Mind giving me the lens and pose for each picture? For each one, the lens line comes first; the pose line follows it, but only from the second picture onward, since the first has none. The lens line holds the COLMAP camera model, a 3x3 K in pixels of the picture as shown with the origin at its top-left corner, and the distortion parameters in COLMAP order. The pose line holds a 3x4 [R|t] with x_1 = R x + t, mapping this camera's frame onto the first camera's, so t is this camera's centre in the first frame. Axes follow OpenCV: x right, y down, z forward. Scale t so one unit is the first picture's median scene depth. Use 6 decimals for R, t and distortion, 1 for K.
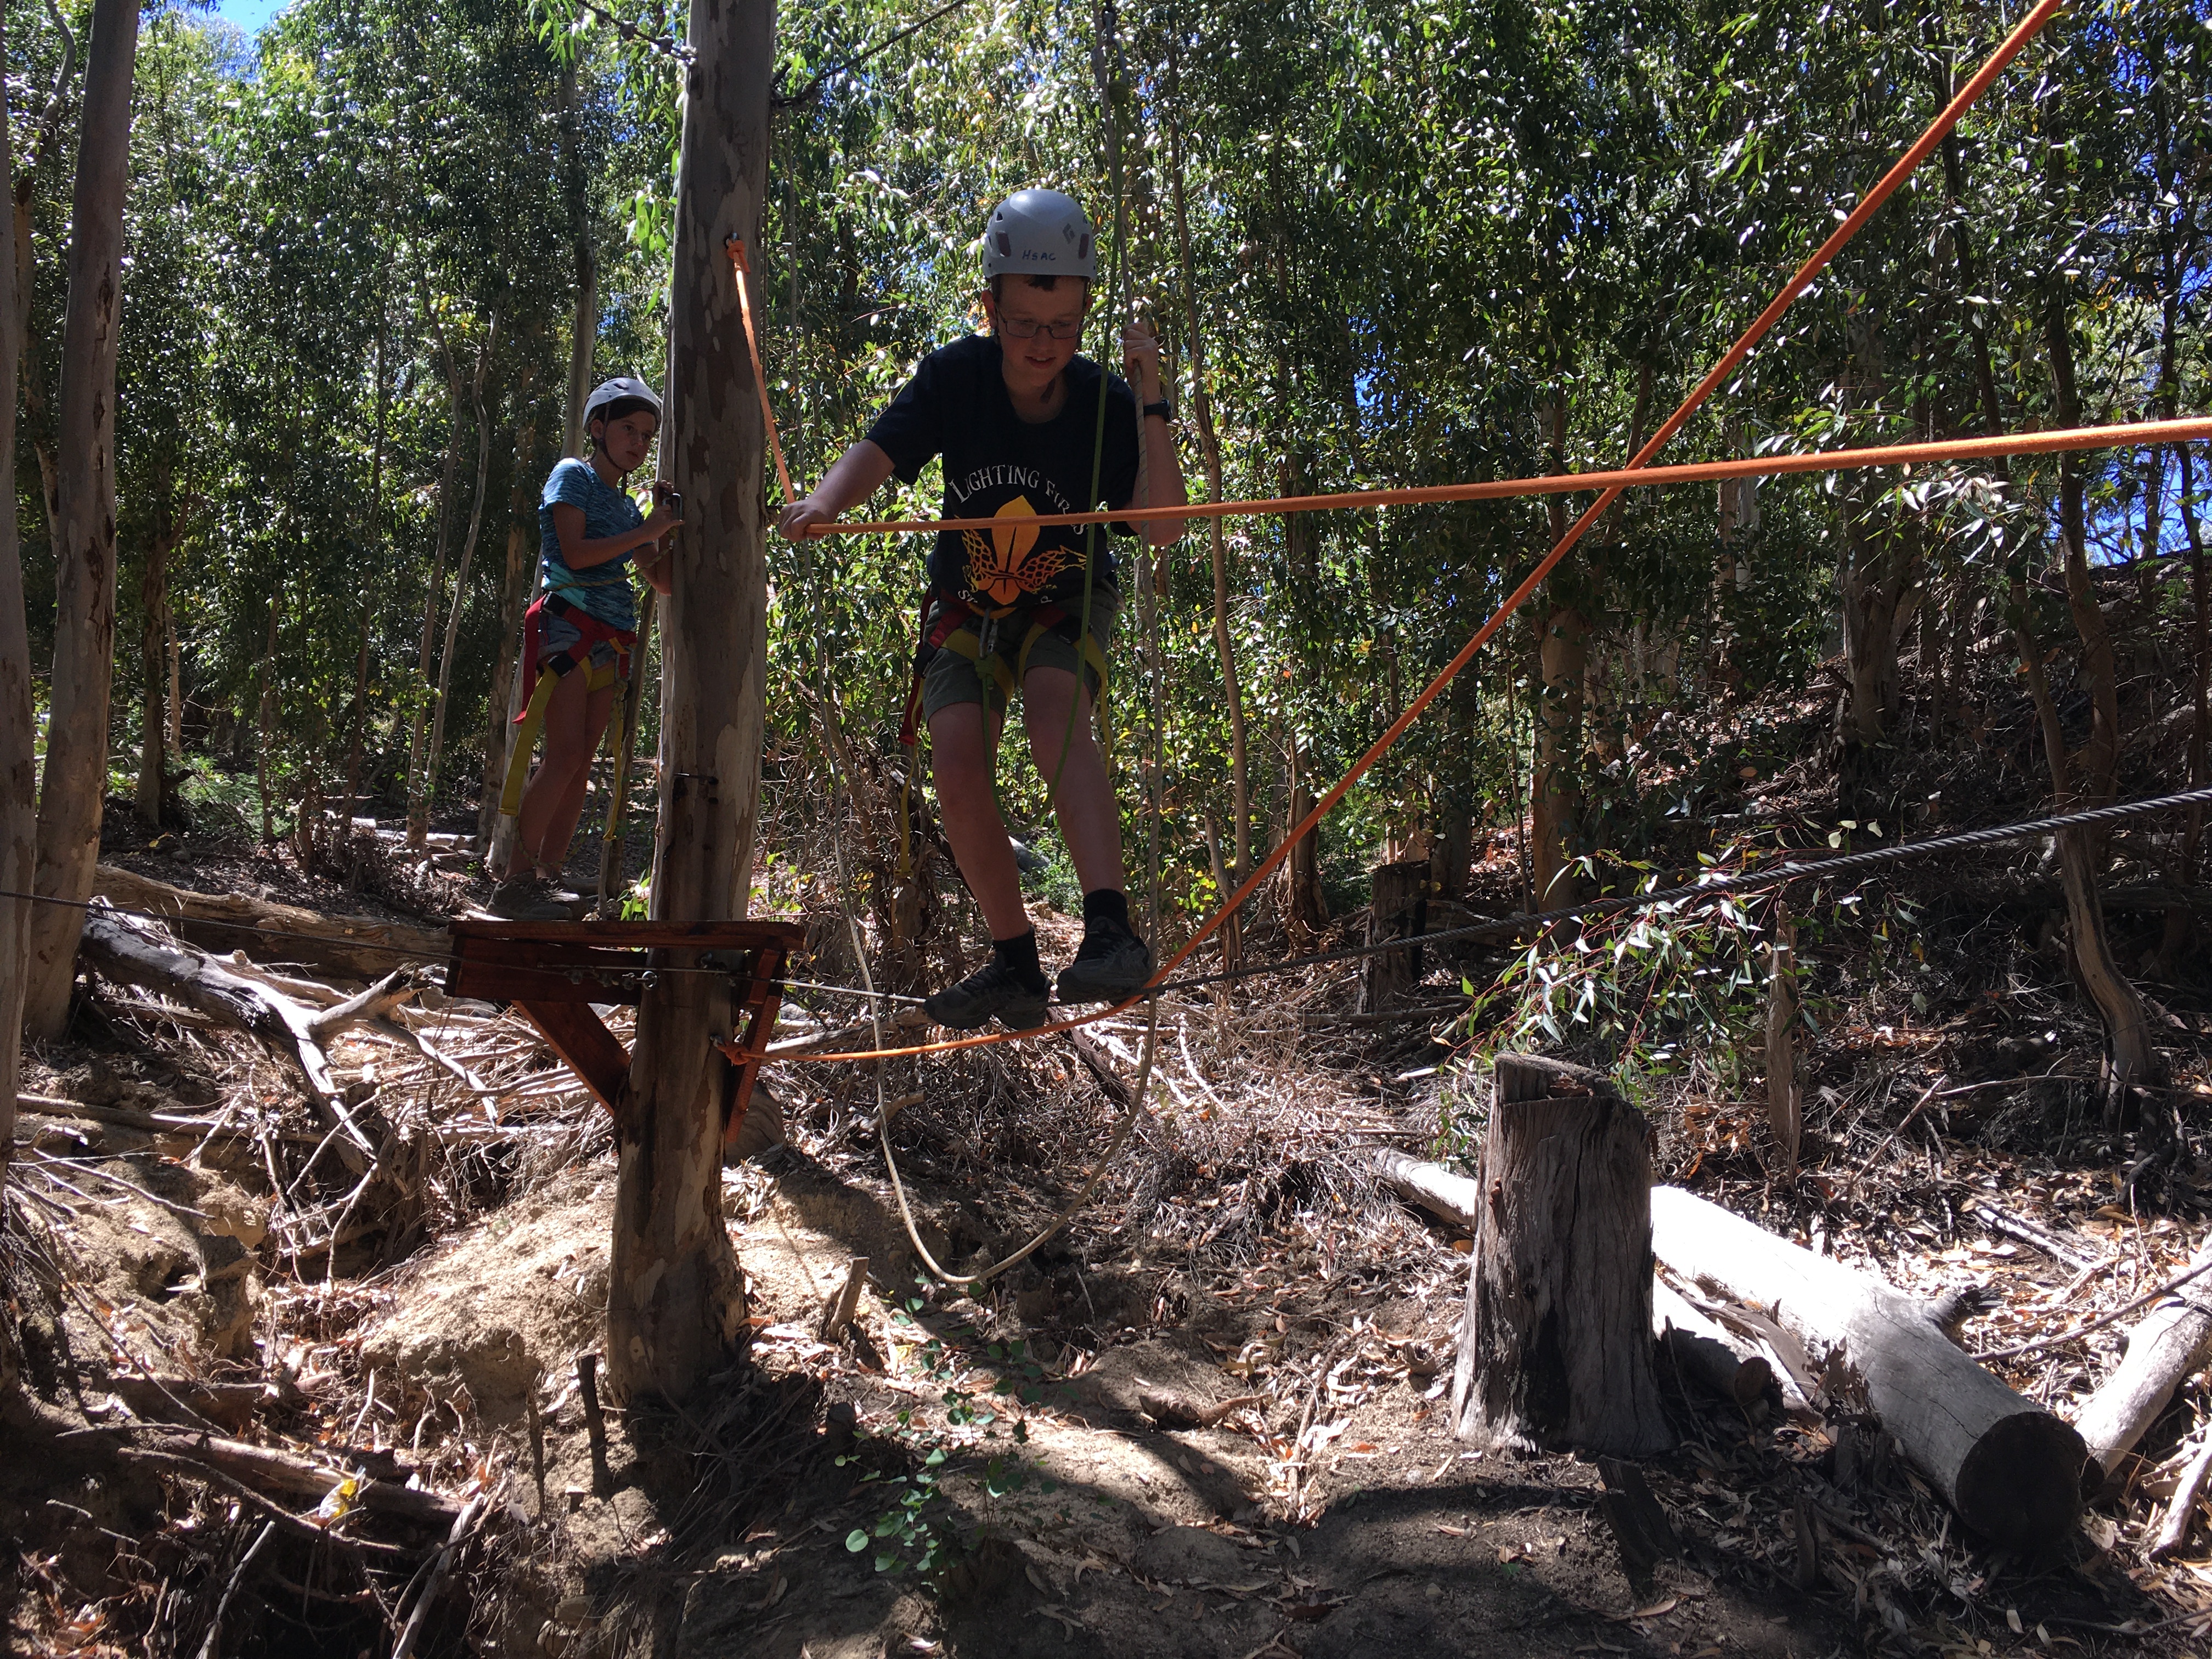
lens RADIAL K [[1879.8, 0, 1121.4], [0, 1879.8, 843.9], [0, 0, 1]] dist [0.091617, -0.119279]
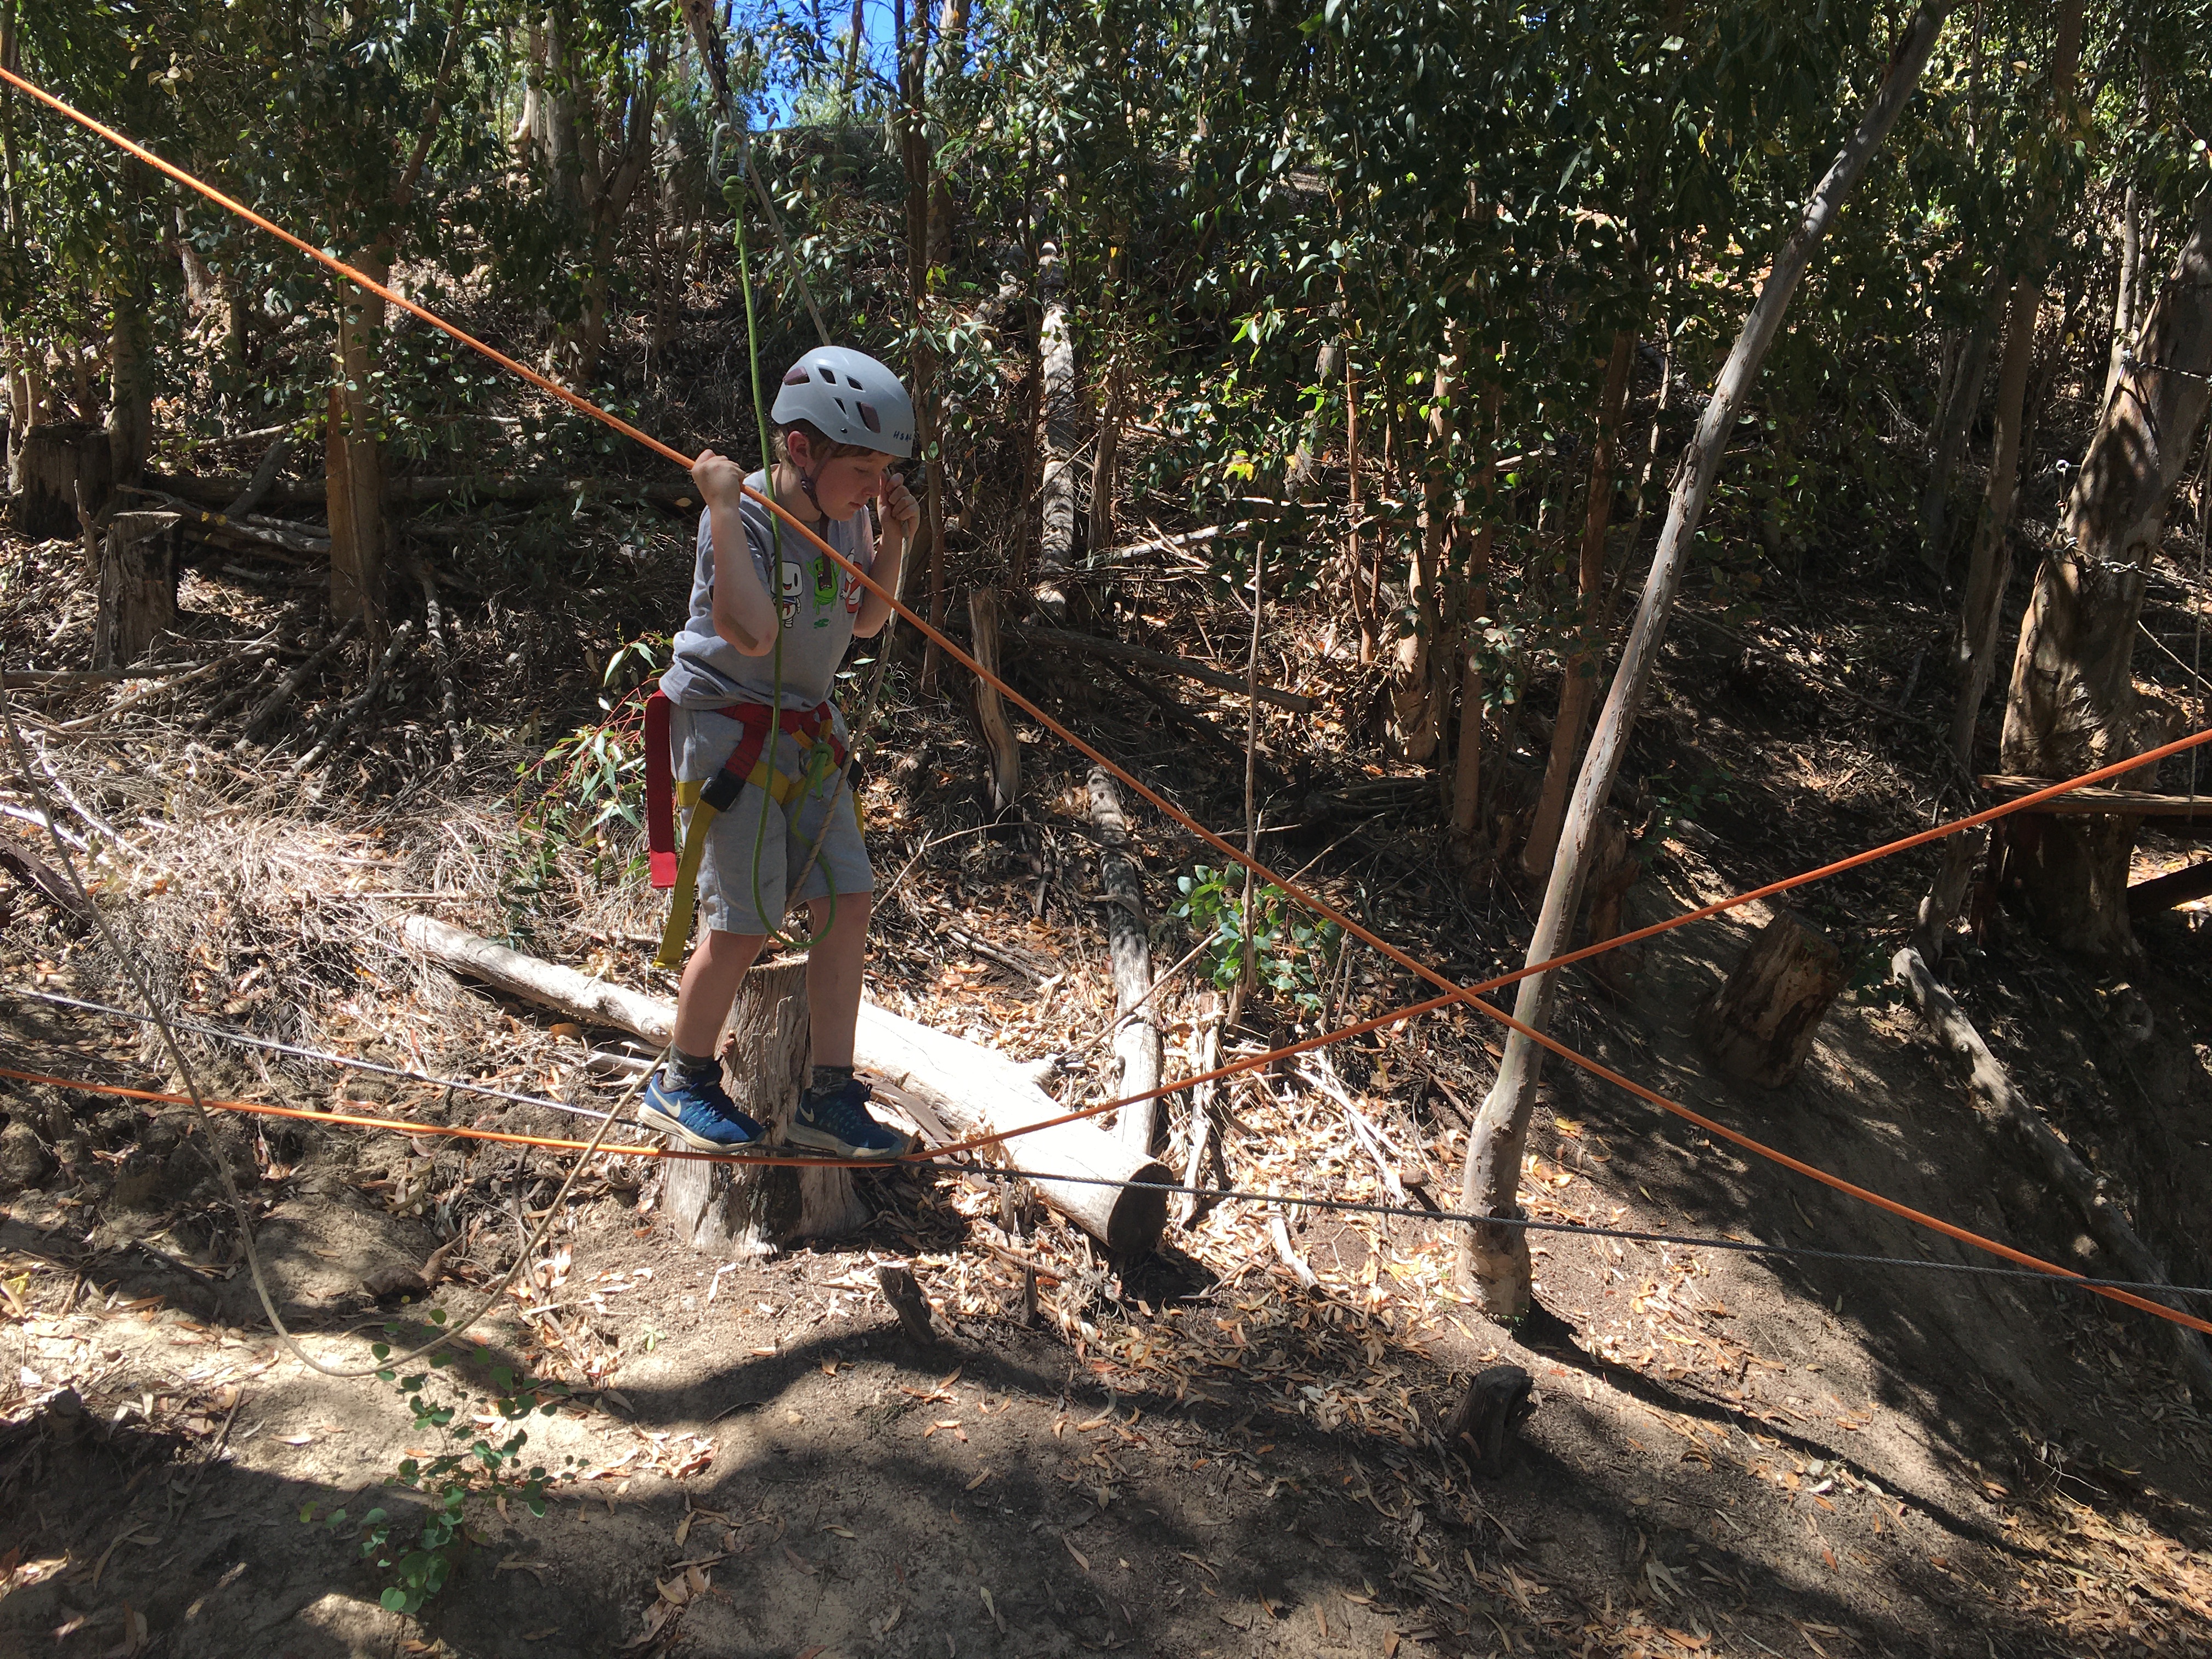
lens RADIAL K [[1879.8, 0, 1106.3], [0, 1879.8, 822.1], [0, 0, 1]] dist [0.091617, -0.119279]
pose [[0.700167, -0.120012, 0.703820, -0.359705], [-0.101805, 0.958918, 0.264786, -0.225099], [-0.706684, -0.257047, 0.659185, 0.108352]]
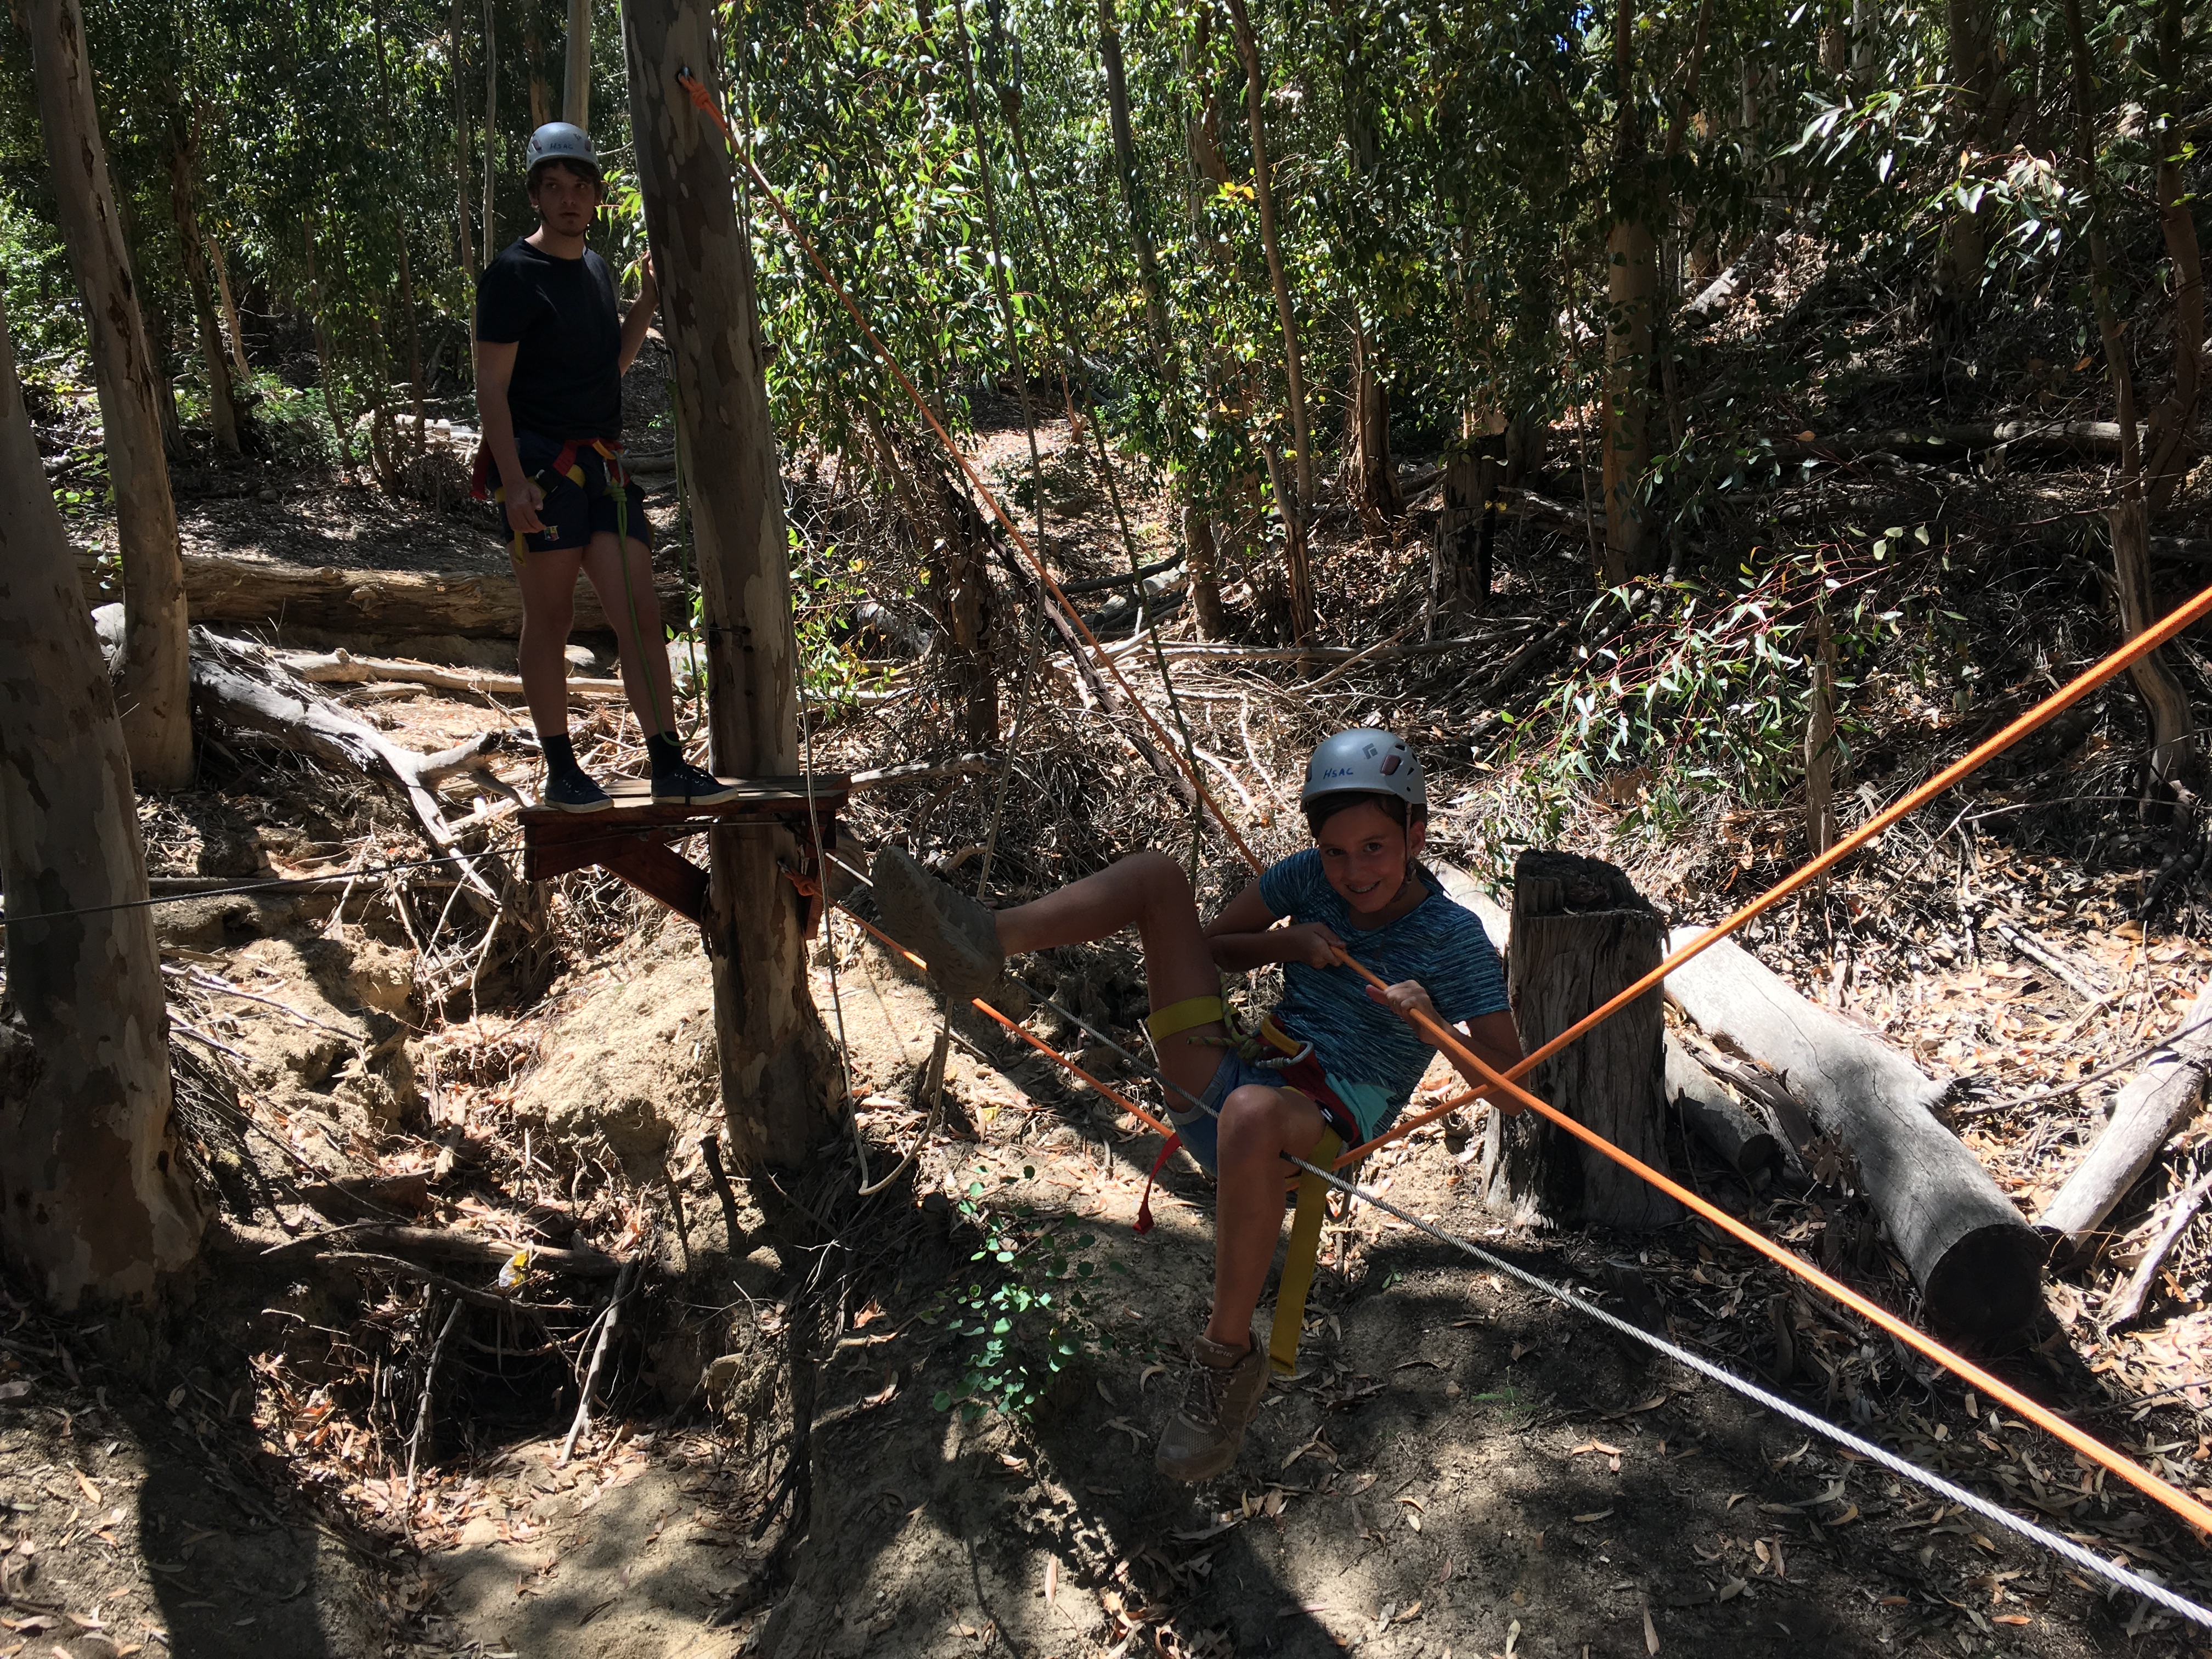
lens RADIAL K [[1879.8, 0, 1118.3], [0, 1879.8, 844.6], [0, 0, 1]] dist [0.091617, -0.119279]
pose [[0.995173, -0.068962, -0.069827, 0.046959], [0.085479, 0.958642, 0.271474, -0.173541], [0.048217, -0.276132, 0.959909, -0.006583]]
